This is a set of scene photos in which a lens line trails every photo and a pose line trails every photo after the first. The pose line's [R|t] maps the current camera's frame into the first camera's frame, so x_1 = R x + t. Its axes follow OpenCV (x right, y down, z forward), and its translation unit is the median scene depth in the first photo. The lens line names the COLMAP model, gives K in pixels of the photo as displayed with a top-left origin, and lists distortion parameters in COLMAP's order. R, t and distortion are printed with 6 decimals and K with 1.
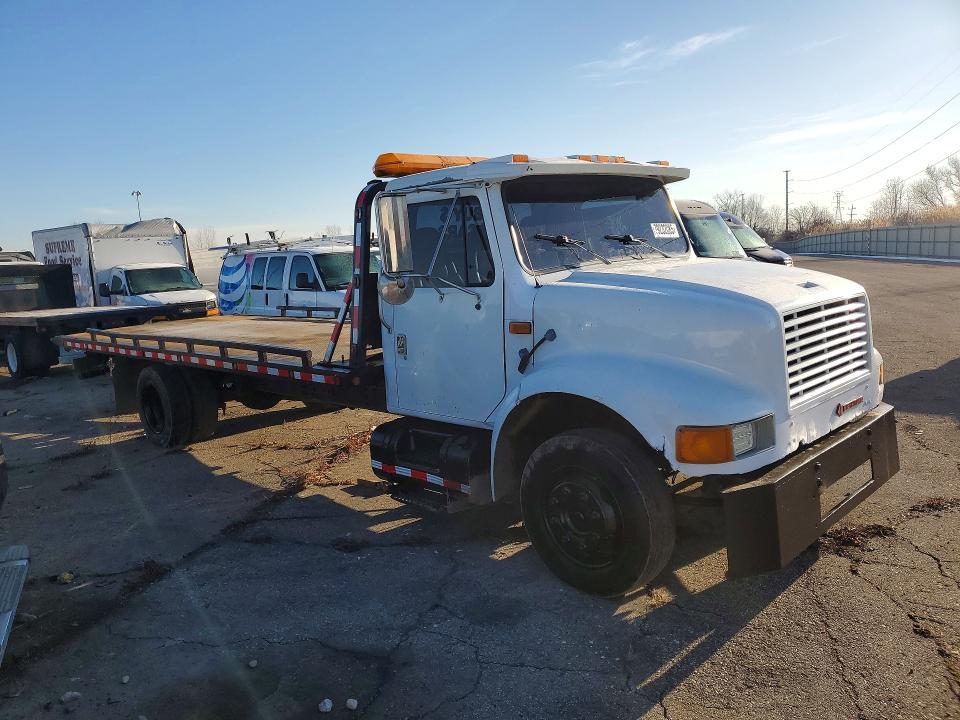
lens RADIAL K [[785.6, 0, 475.7], [0, 785.6, 359.4], [0, 0, 1]] dist [0.019325, -0.000331]
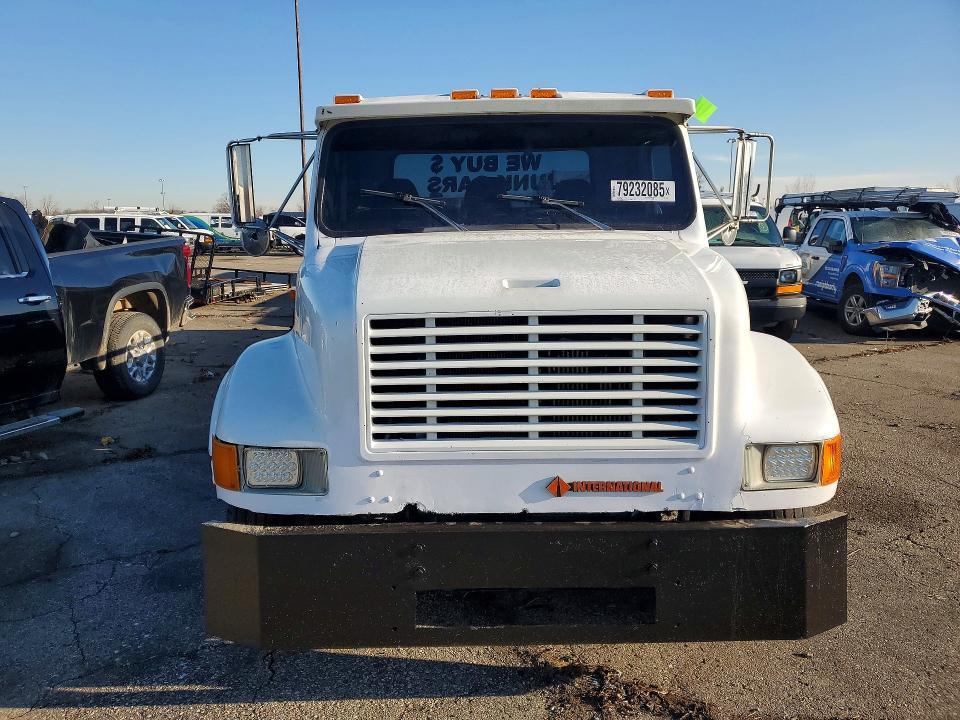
lens RADIAL K [[785.6, 0, 475.7], [0, 785.6, 359.4], [0, 0, 1]] dist [0.019325, -0.000331]
pose [[0.698771, 0.178731, -0.692657, 0.918504], [-0.133666, 0.983853, 0.119025, -0.112364], [0.702746, 0.009414, 0.711378, 0.559569]]
